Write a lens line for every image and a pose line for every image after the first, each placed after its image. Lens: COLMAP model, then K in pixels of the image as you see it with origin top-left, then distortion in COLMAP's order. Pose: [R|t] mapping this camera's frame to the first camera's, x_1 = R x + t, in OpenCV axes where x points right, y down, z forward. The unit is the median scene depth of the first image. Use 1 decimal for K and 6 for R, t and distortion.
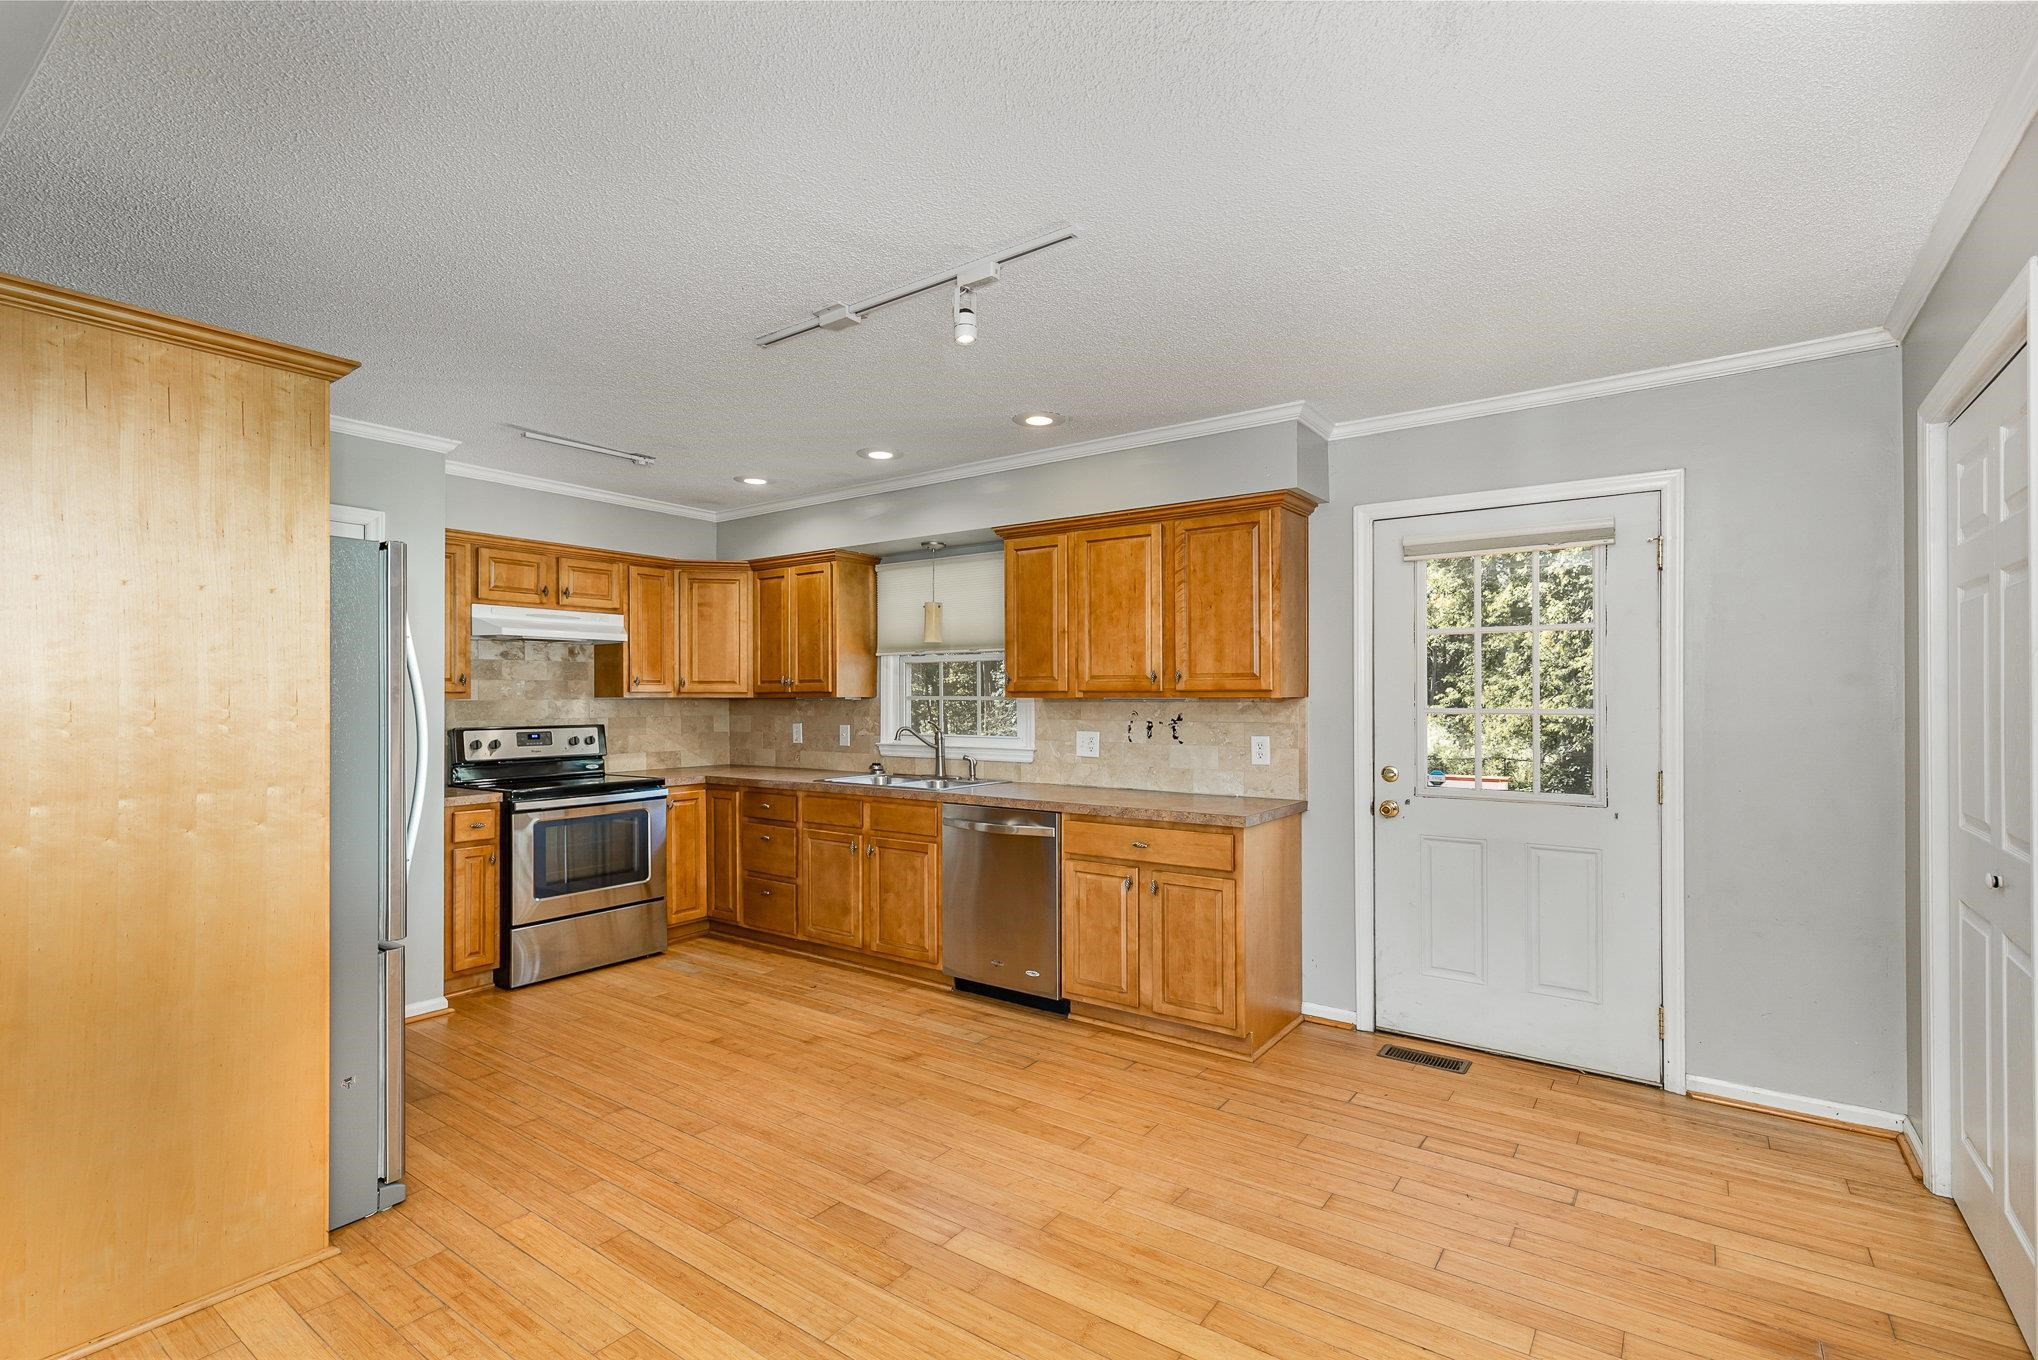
lens RADIAL K [[909.1, 0, 1078.7], [0, 909.1, 696.7], [0, 0, 1]] dist [0.026323, -0.000152]
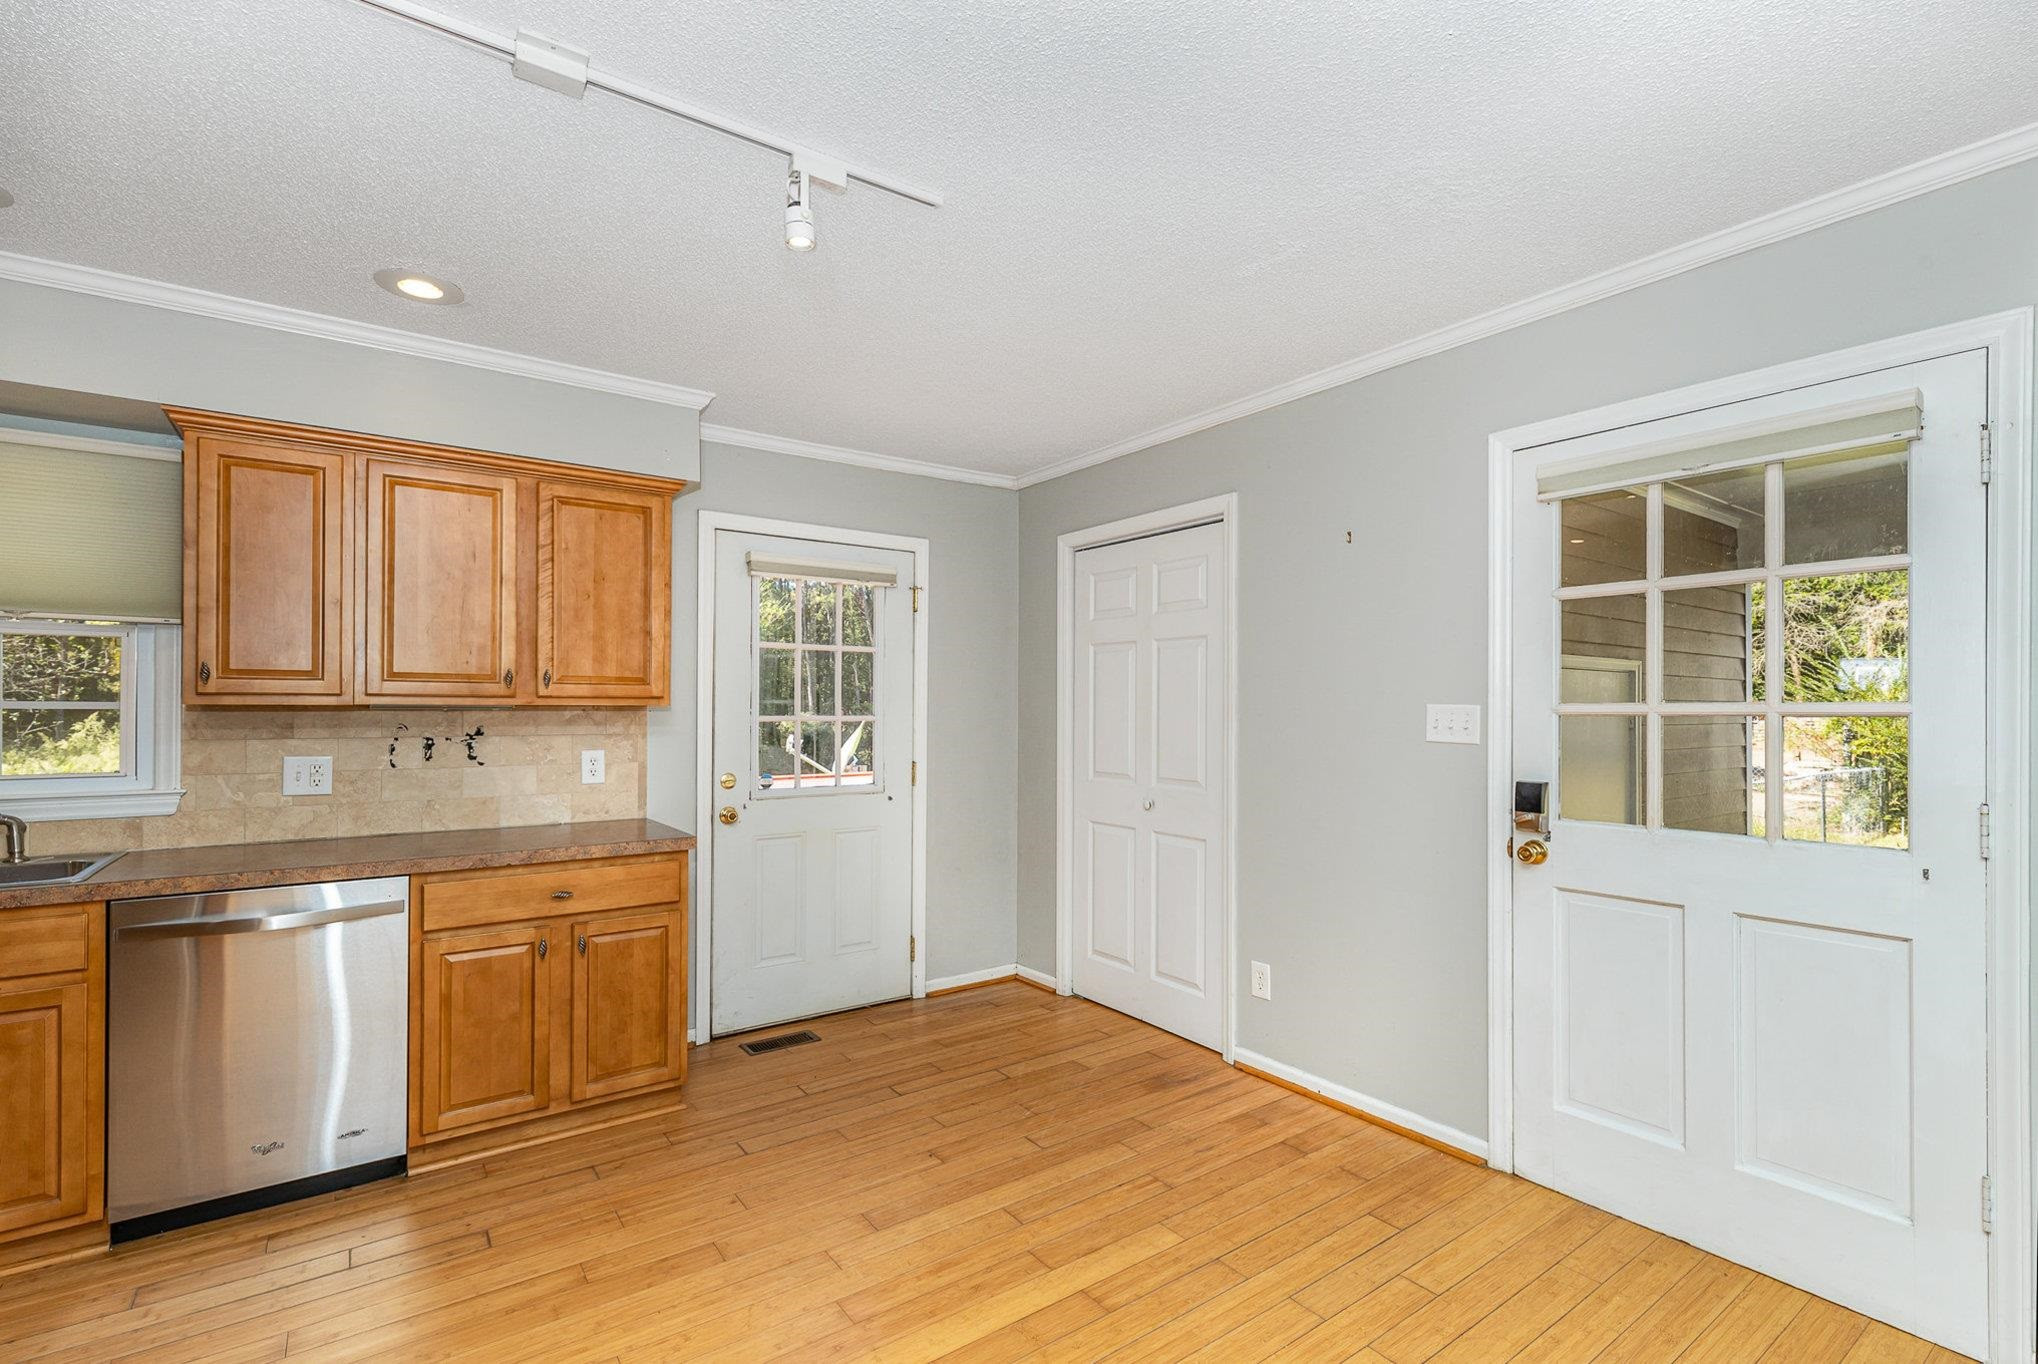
lens RADIAL K [[901.7, 0, 1011.3], [0, 901.7, 698.6], [0, 0, 1]] dist [0.001375, 0.000471]
pose [[0.375726, 0.009879, 0.926678, -0.426619], [-0.003360, 0.999951, -0.009298, 0.001148], [-0.926725, 0.000380, 0.375741, 0.299415]]
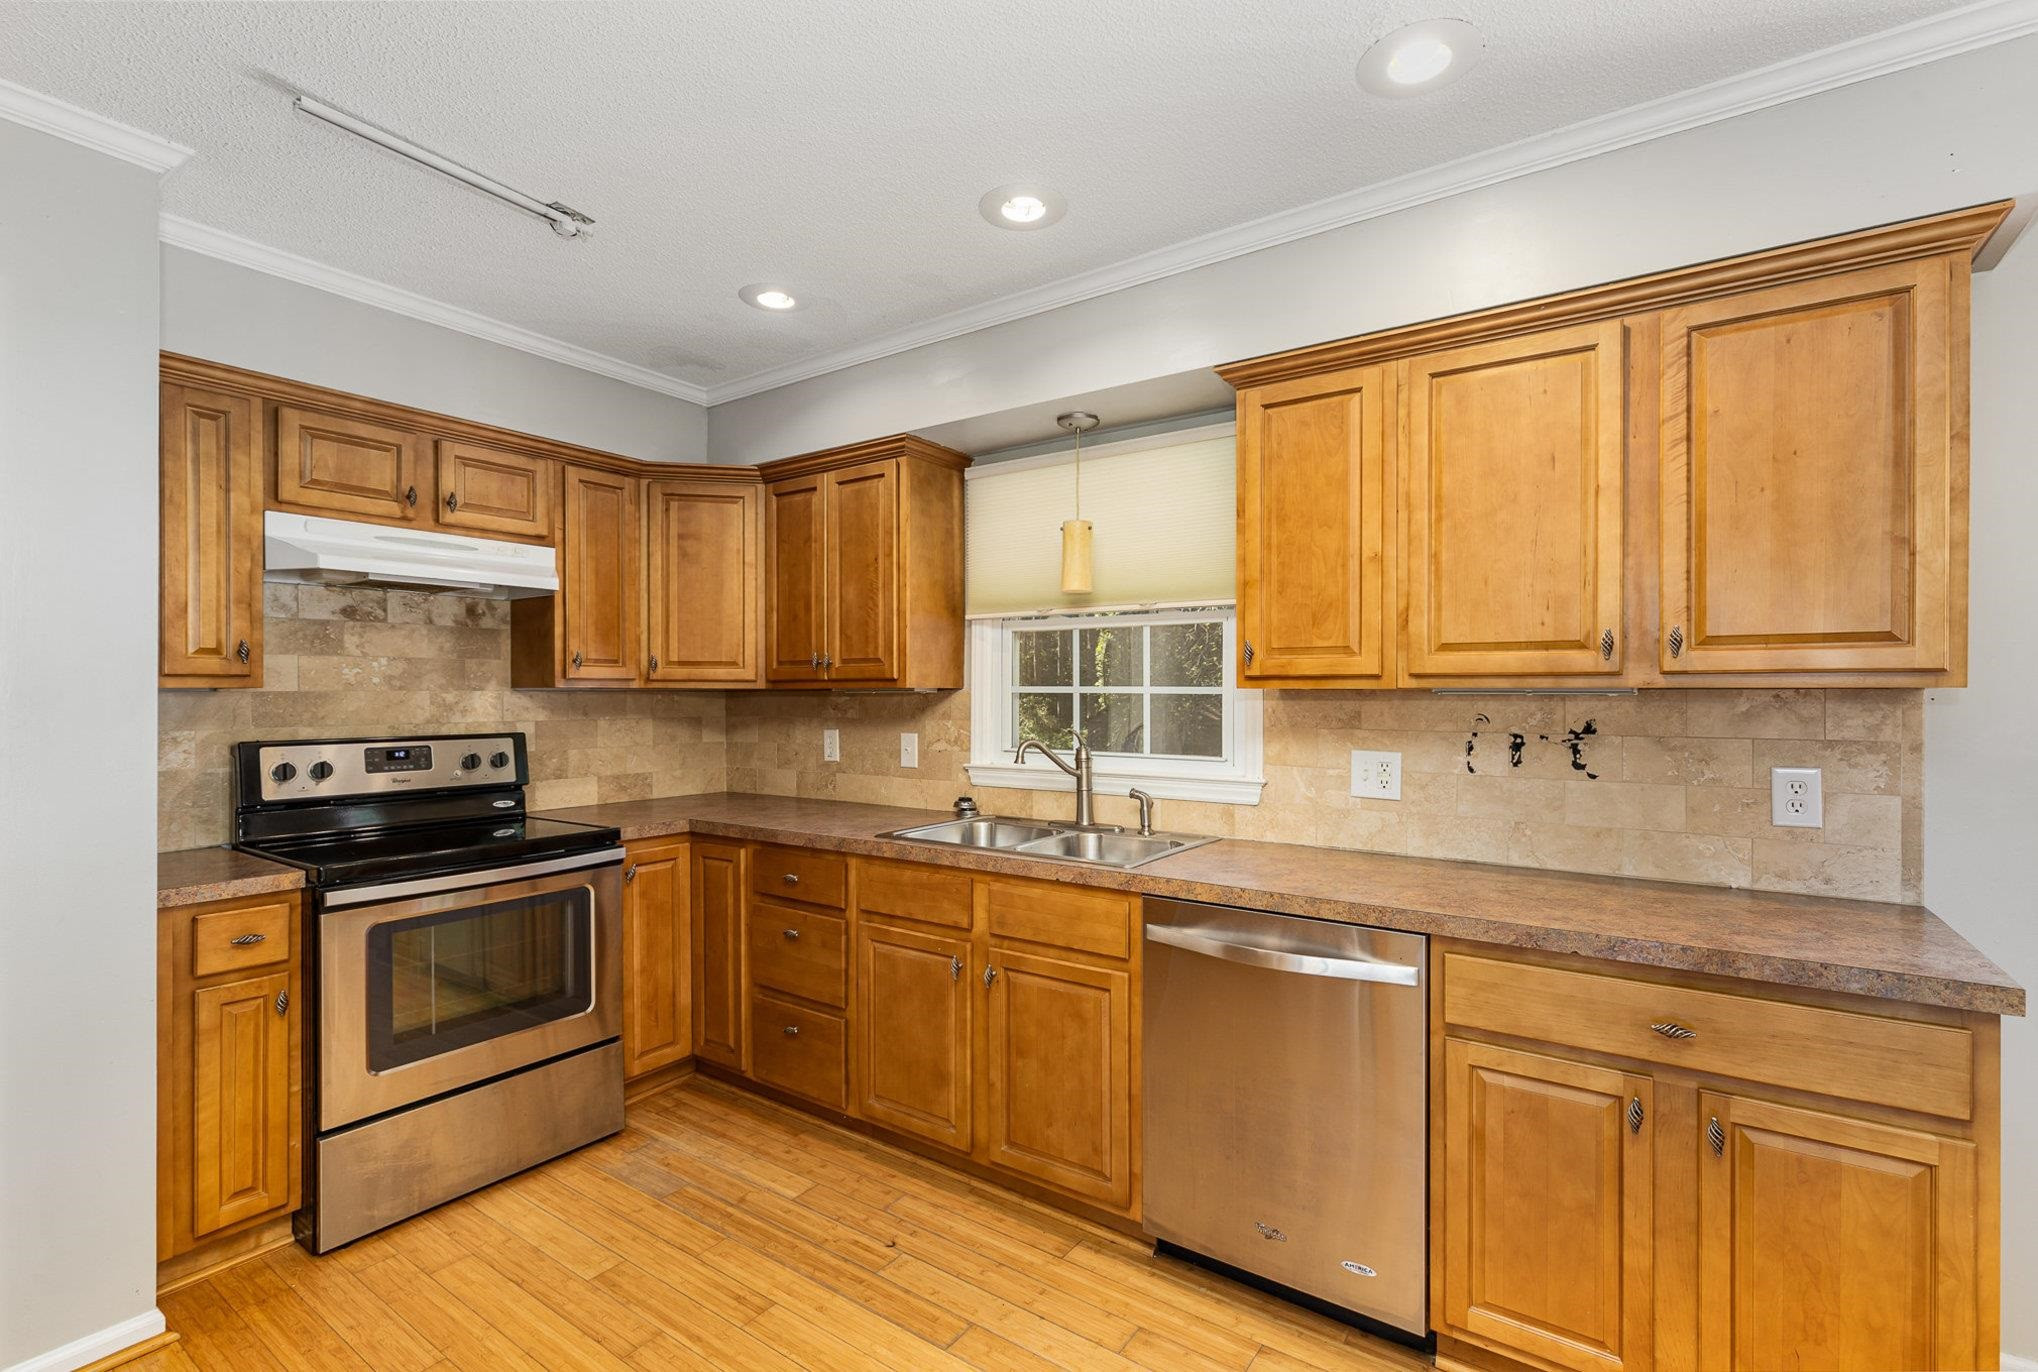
lens RADIAL K [[914.9, 0, 1014.2], [0, 914.9, 695.6], [0, 0, 1]] dist [-0.000307, 0.000075]
pose [[0.998588, 0.002135, -0.053074, -0.186544], [-0.001986, 0.999994, 0.002855, 0.004144], [0.053080, -0.002746, 0.998586, 0.468129]]
